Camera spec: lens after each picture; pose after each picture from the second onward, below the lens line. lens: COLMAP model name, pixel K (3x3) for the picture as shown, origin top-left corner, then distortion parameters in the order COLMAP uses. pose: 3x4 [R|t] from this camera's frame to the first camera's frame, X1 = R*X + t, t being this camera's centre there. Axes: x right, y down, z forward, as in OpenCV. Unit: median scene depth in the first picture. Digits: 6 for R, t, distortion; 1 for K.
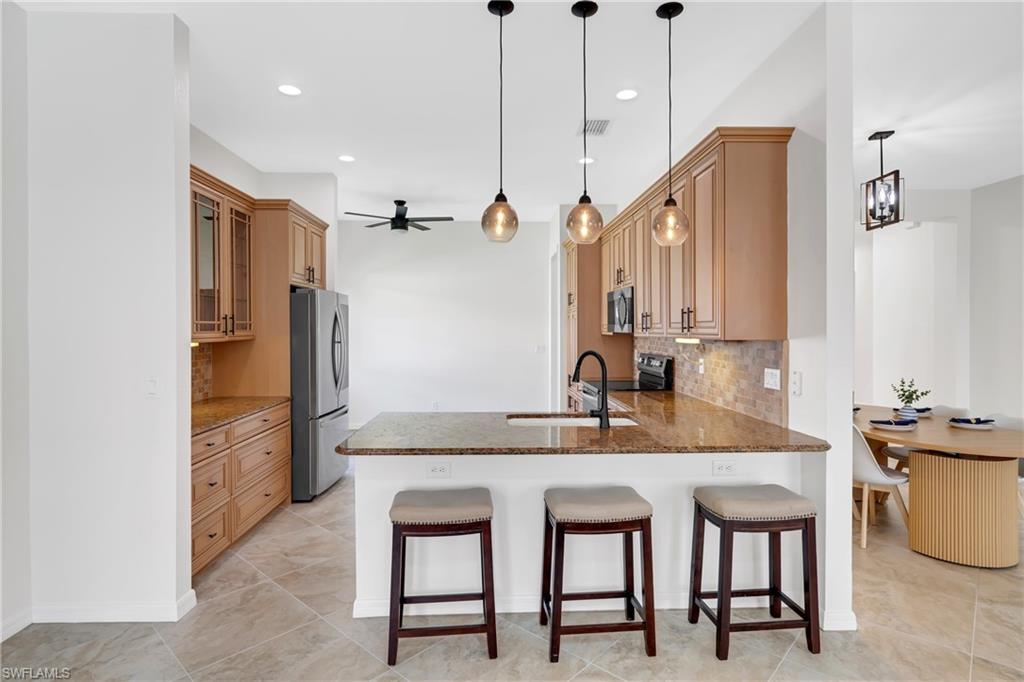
lens RADIAL K [[535.8, 0, 507.8], [0, 535.8, 333.1], [0, 0, 1]] dist [-0.001770, 0.000465]
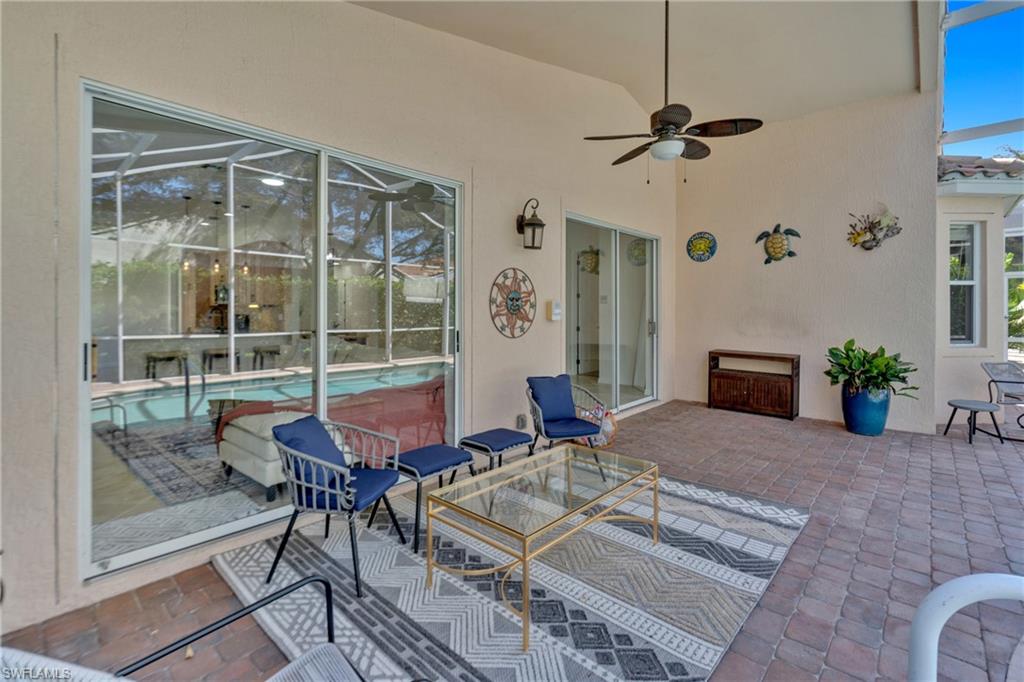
lens RADIAL K [[467.6, 0, 515.3], [0, 467.6, 322.6], [0, 0, 1]] dist [-0.000984, 0.000175]
pose [[0.695257, -0.009324, 0.718701, -0.466869], [-0.000267, 0.999912, 0.013231, 0.068275], [-0.718762, -0.009391, 0.695193, -1.678900]]
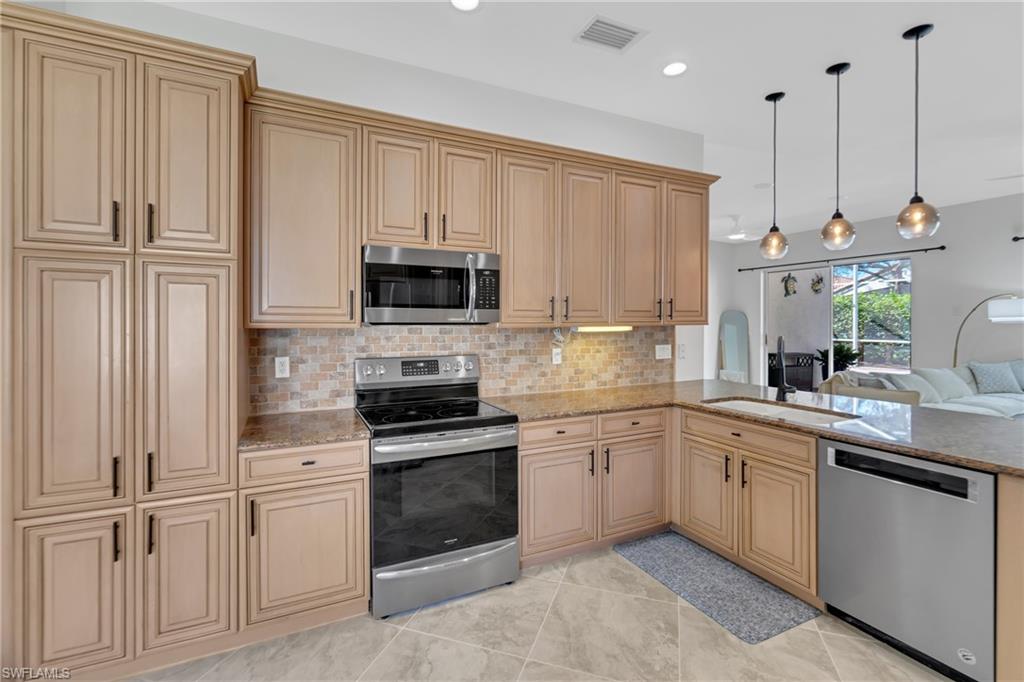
lens RADIAL K [[467.6, 0, 515.3], [0, 467.6, 322.6], [0, 0, 1]] dist [-0.000984, 0.000175]
pose [[-0.415825, 0.001834, 0.909443, -0.414863], [0.010785, 0.999938, 0.002915, -0.002432], [-0.909381, 0.011020, -0.415819, 1.584411]]
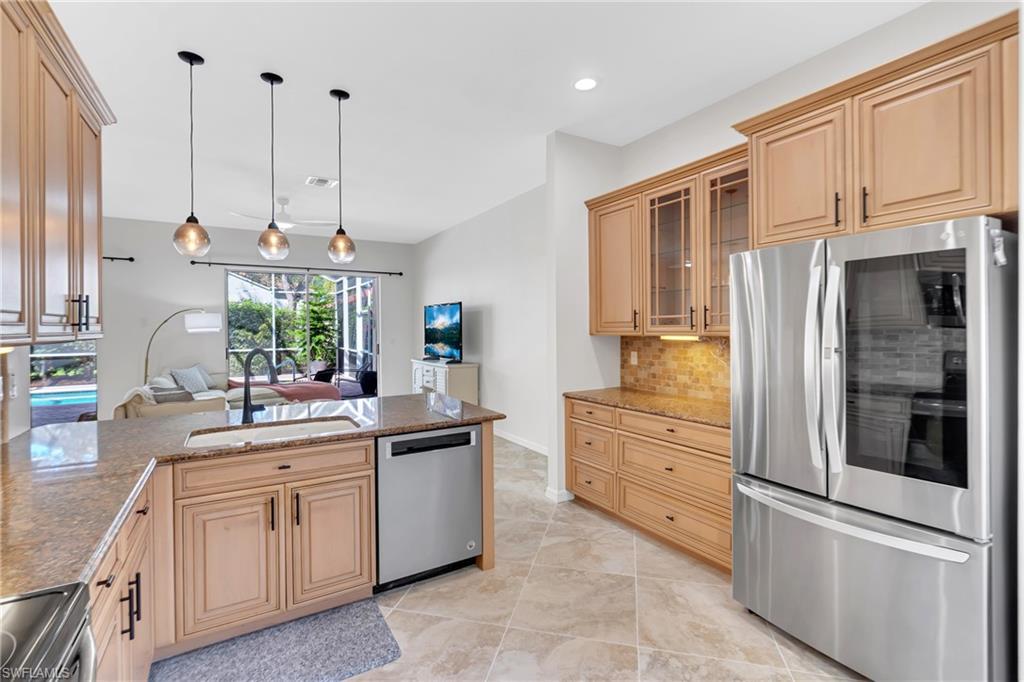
lens RADIAL K [[454.2, 0, 525.4], [0, 454.2, 329.5], [0, 0, 1]] dist [-0.007719, 0.000324]
pose [[-0.860550, 0.011067, -0.509246, 0.123104], [0.005895, 0.999913, 0.011768, -0.006678], [0.509333, 0.007125, -0.860540, 1.635037]]
